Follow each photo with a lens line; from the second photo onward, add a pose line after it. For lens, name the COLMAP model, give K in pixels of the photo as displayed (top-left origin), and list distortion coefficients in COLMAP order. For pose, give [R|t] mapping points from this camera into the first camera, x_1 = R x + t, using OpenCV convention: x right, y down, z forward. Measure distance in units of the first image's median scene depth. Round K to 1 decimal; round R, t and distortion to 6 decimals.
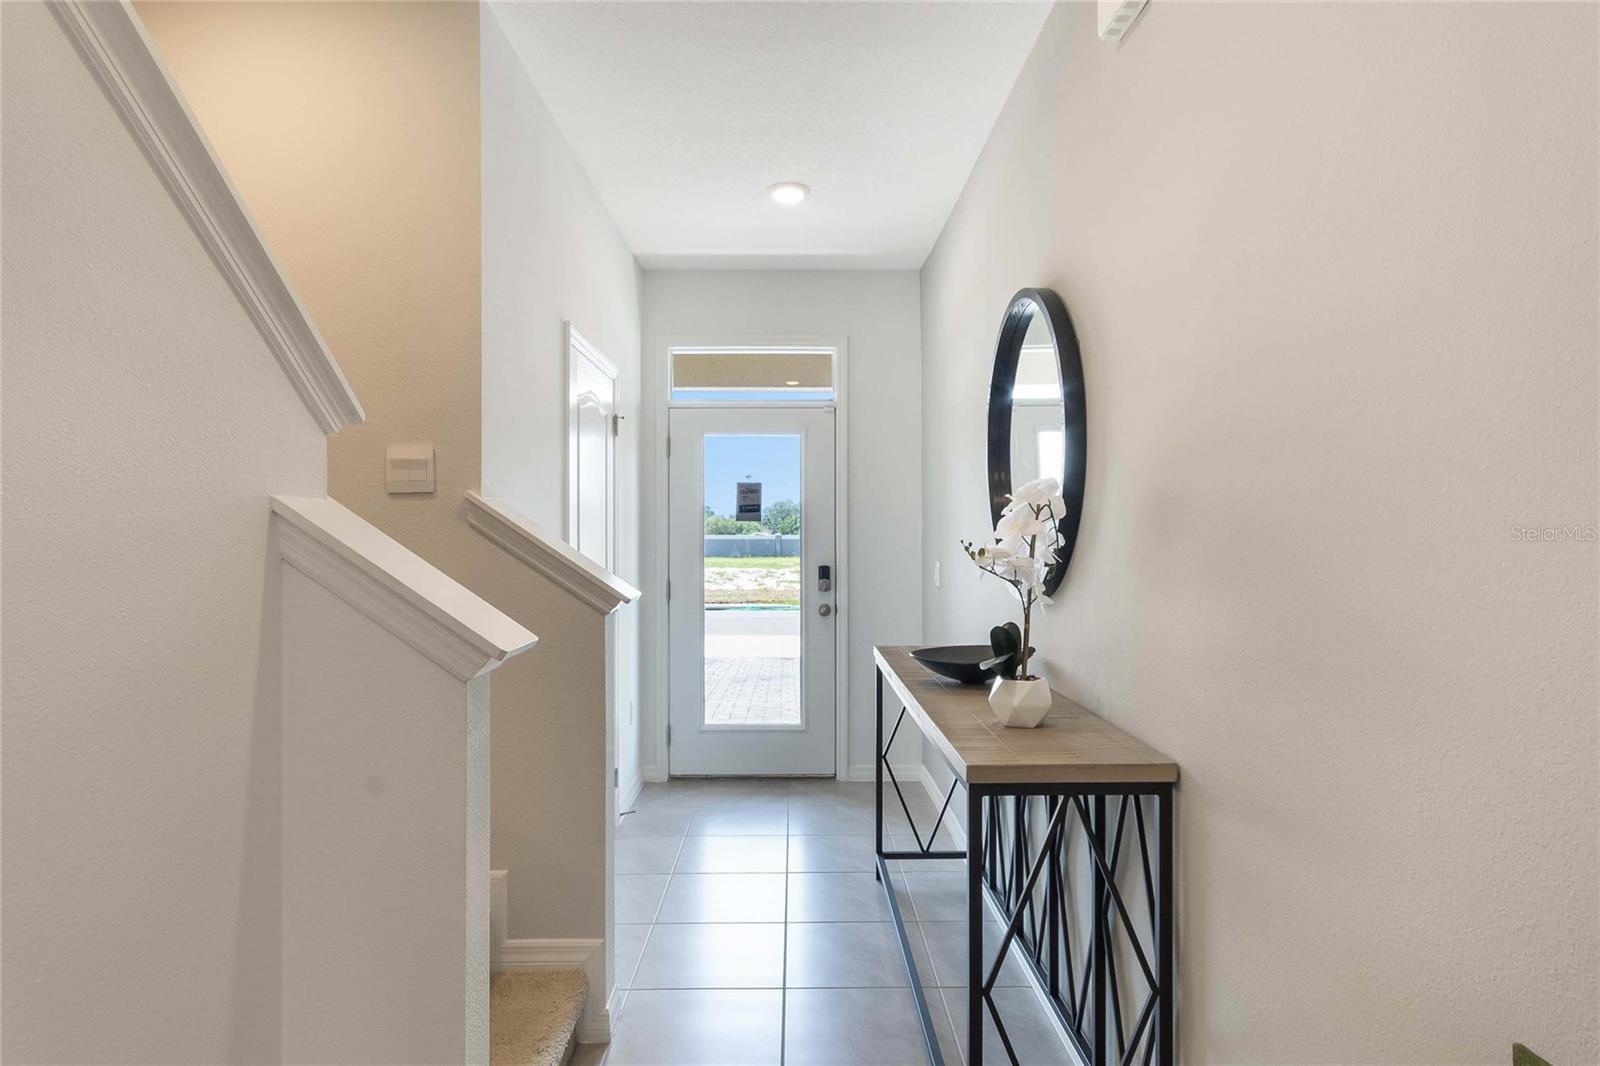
lens RADIAL K [[923.3, 0, 807.1], [0, 923.3, 467.8], [0, 0, 1]] dist [0.000260, -0.000076]
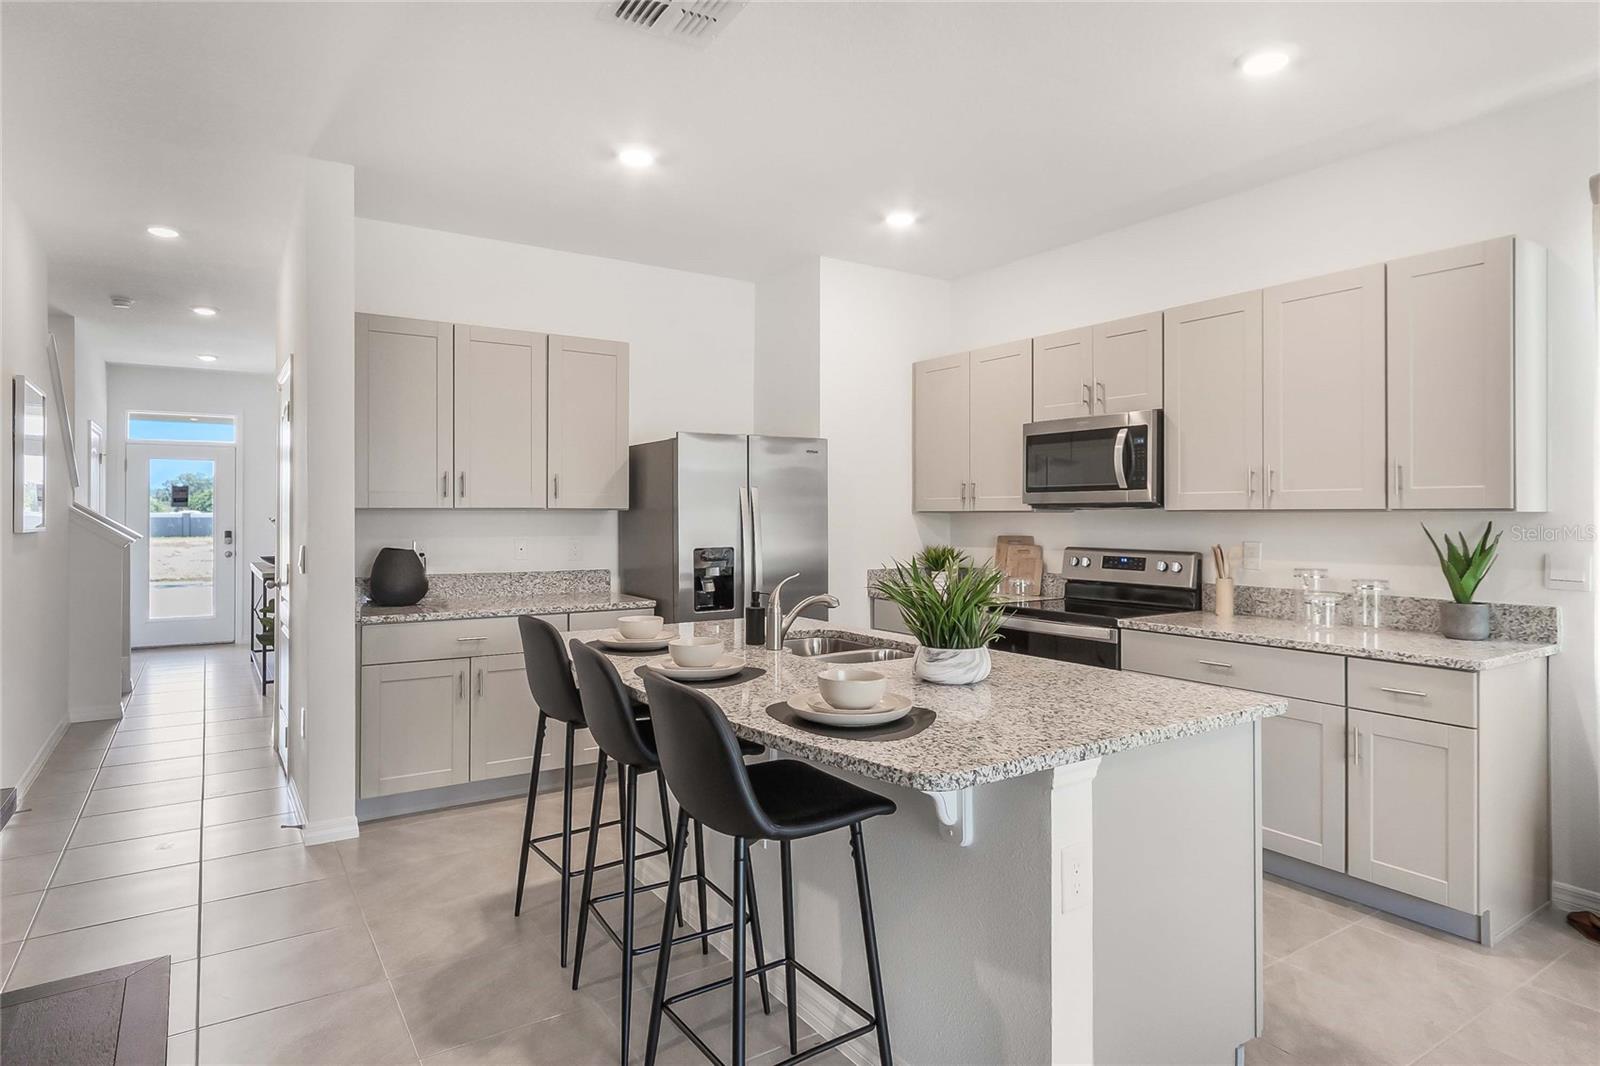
lens RADIAL K [[894.2, 0, 799.1], [0, 894.2, 508.6], [0, 0, 1]] dist [-0.002974, -0.000718]
pose [[0.840962, 0.005246, 0.541068, 0.011940], [-0.041289, 0.997660, 0.054501, -0.085390], [-0.539516, -0.068174, 0.839211, -1.145735]]
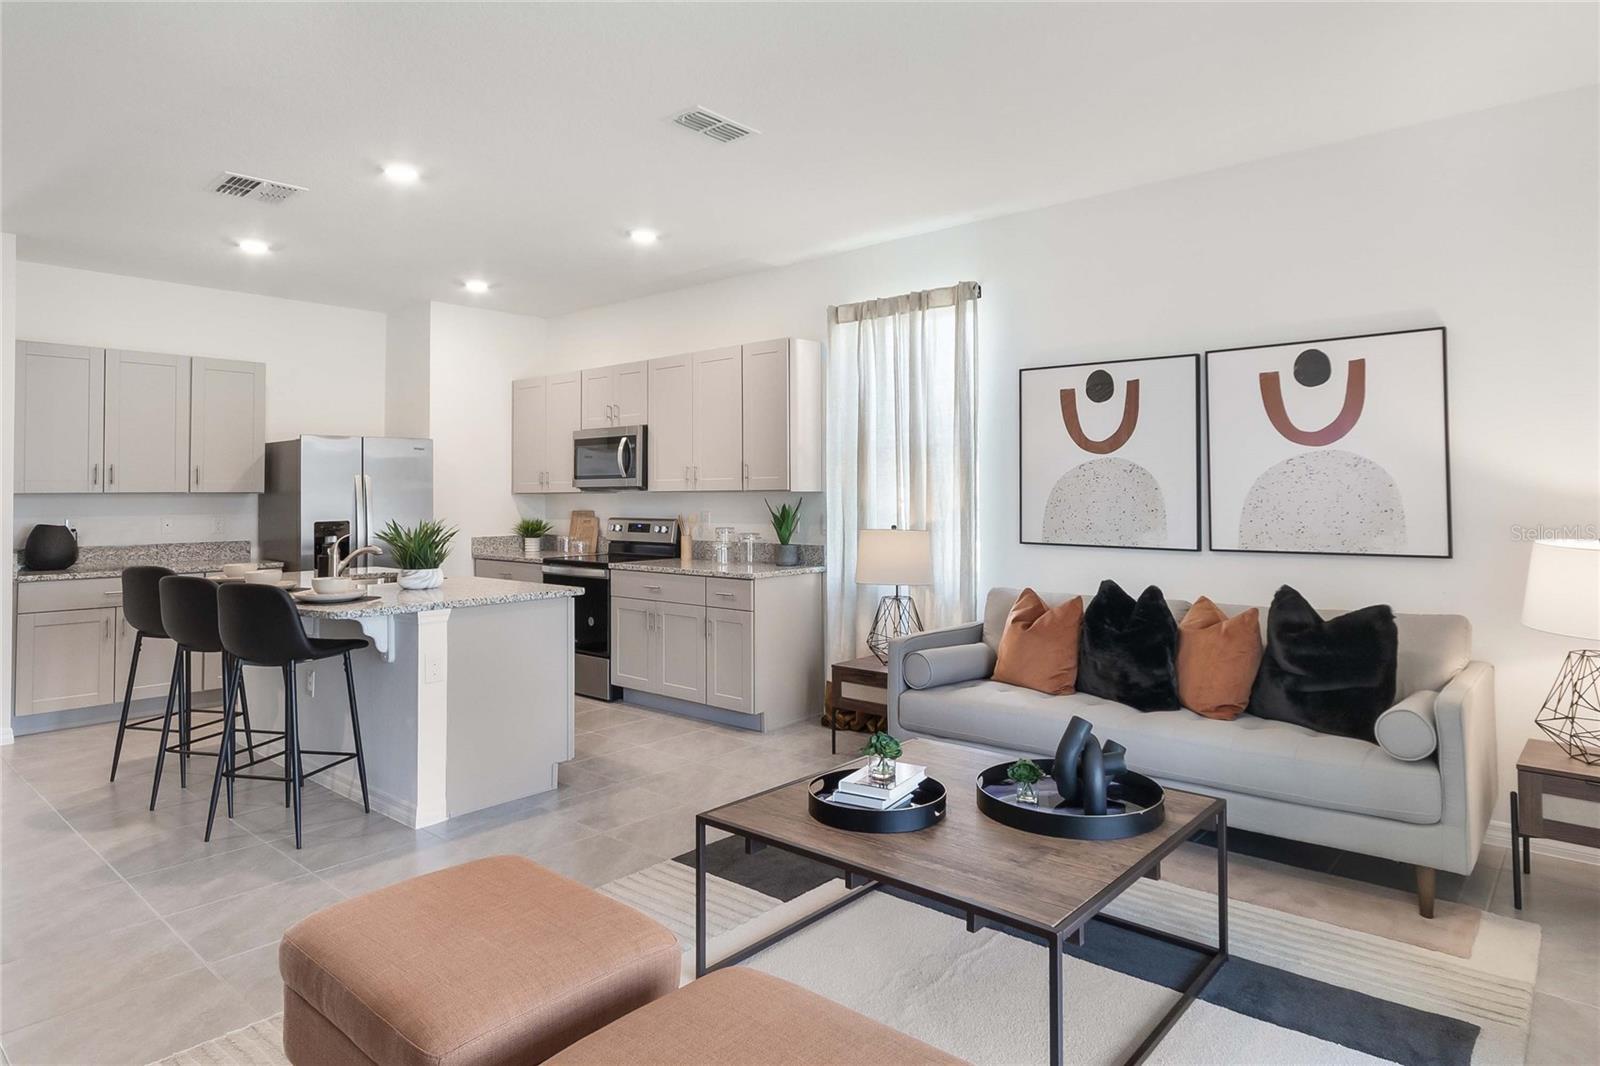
lens RADIAL K [[923.3, 0, 807.1], [0, 923.3, 467.8], [0, 0, 1]] dist [0.000260, -0.000076]
pose [[0.667804, 0.018986, 0.744095, -0.184551], [-0.049568, 0.998590, 0.019006, -0.169445], [-0.742685, -0.049576, 0.667804, -2.343841]]
